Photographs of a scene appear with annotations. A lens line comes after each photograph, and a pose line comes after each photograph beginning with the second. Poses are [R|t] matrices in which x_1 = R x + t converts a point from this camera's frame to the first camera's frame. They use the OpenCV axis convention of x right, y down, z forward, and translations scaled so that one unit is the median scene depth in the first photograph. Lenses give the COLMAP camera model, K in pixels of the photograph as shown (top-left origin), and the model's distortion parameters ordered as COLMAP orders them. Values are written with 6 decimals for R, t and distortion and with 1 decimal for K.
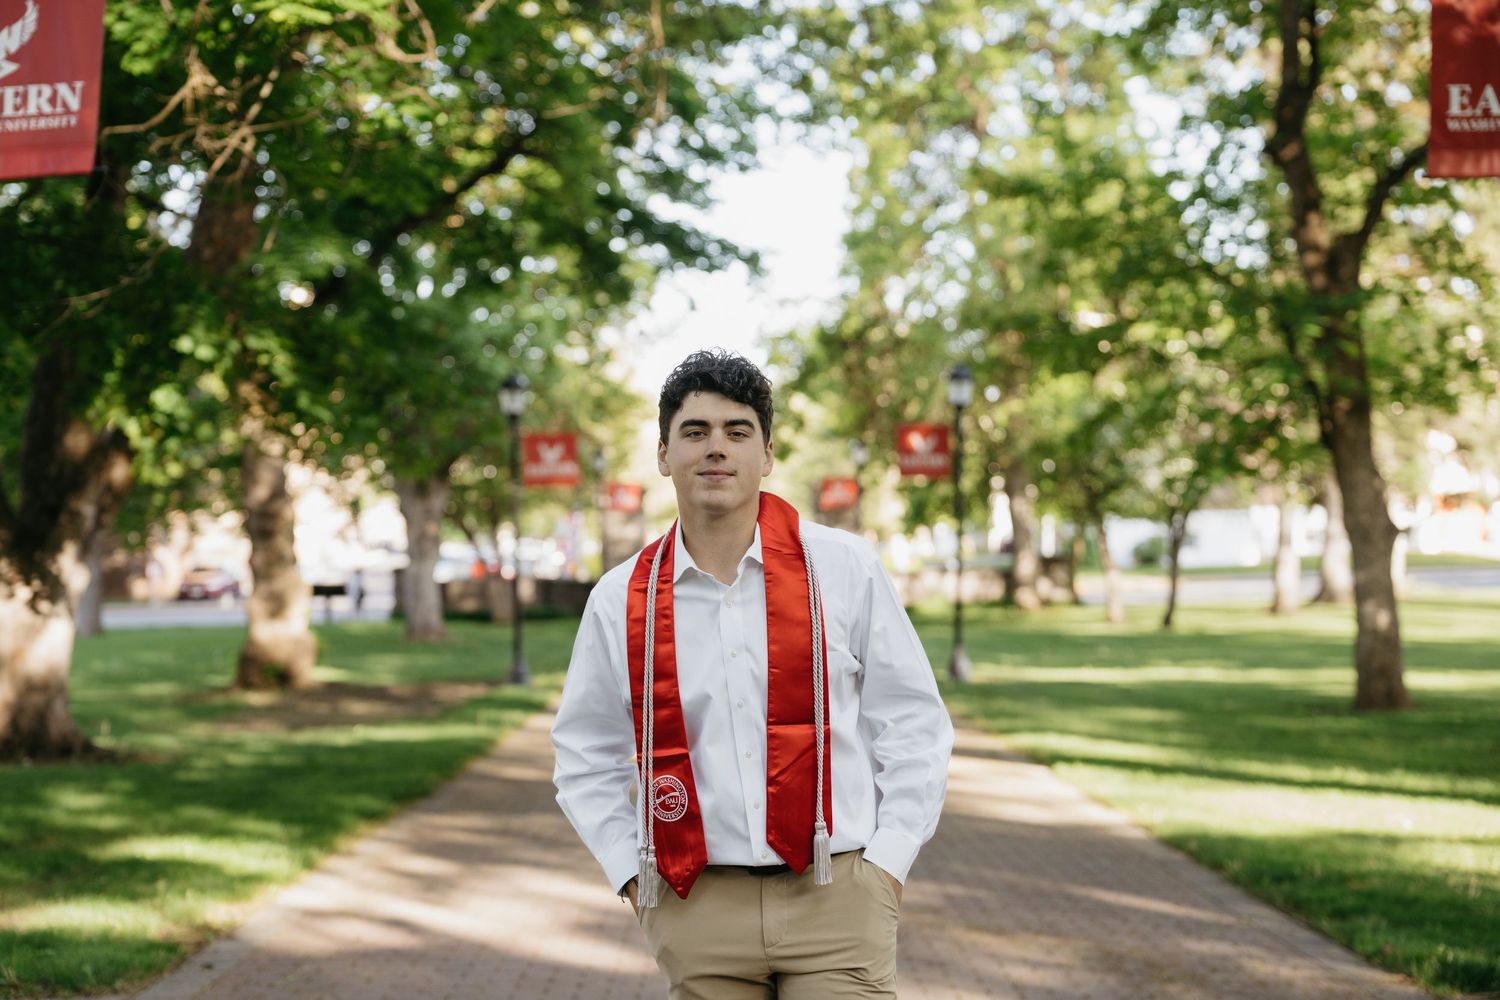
lens RADIAL K [[1966.0, 0, 712.5], [0, 1966.0, 498.6], [0, 0, 1]] dist [0.166130, -0.781995]
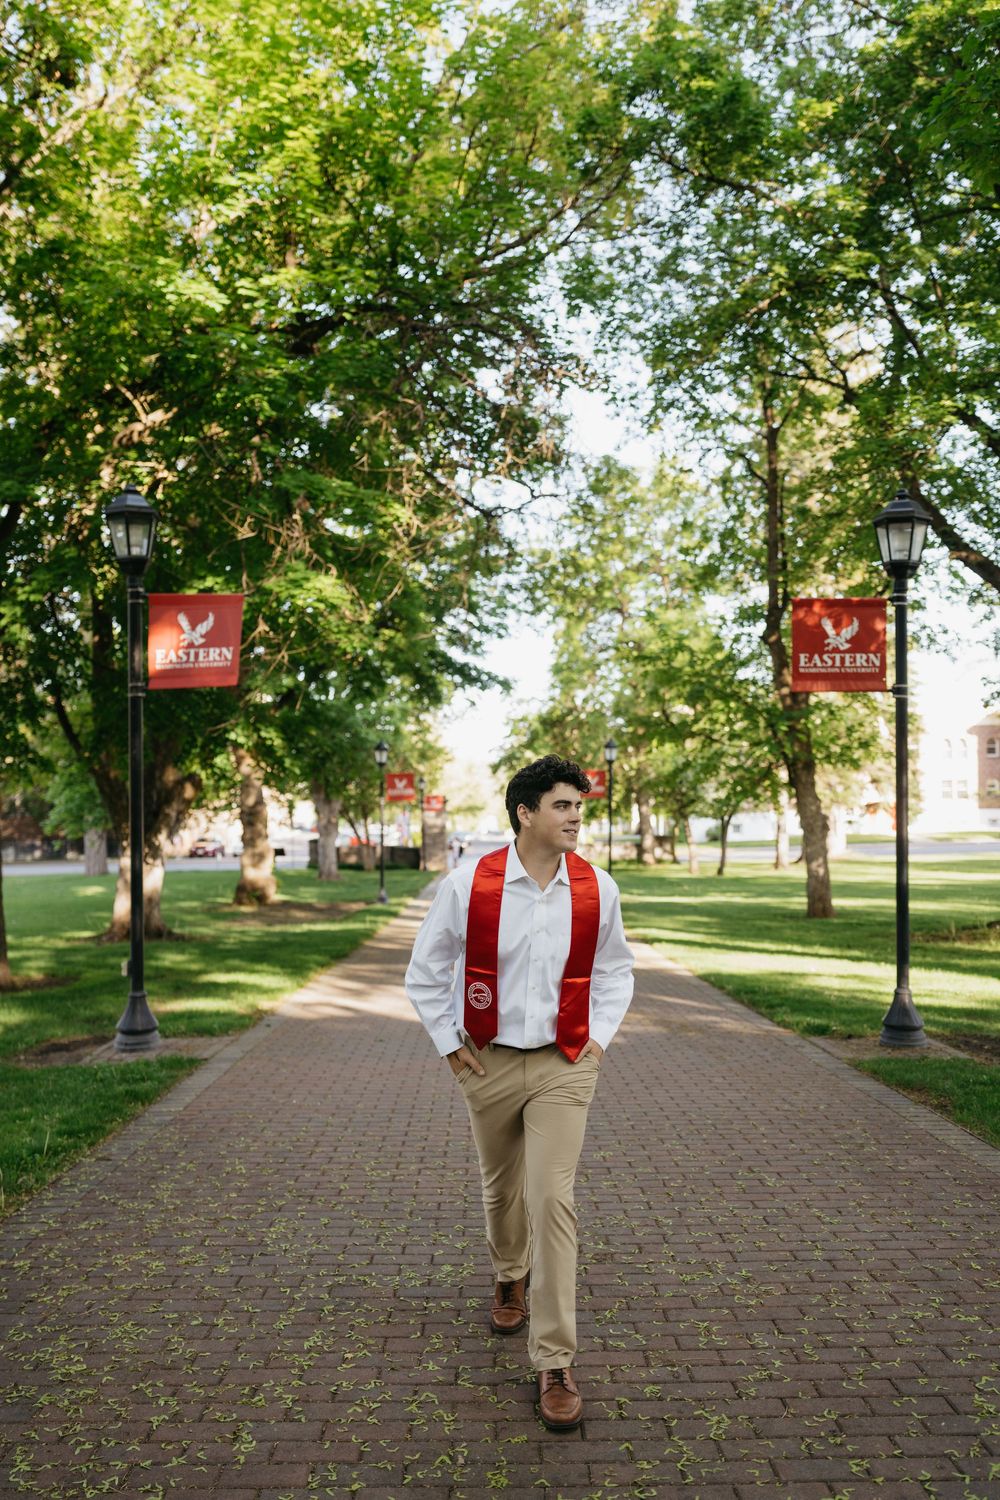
lens RADIAL K [[1248.7, 0, 500.0], [0, 1248.7, 750.0], [0, 0, 1]] dist [-0.001075, -0.002761]
pose [[0.999702, 0.008177, 0.023017, -0.012284], [-0.007464, 0.999494, -0.030916, -0.018197], [-0.023258, 0.030735, 0.999257, -0.225973]]
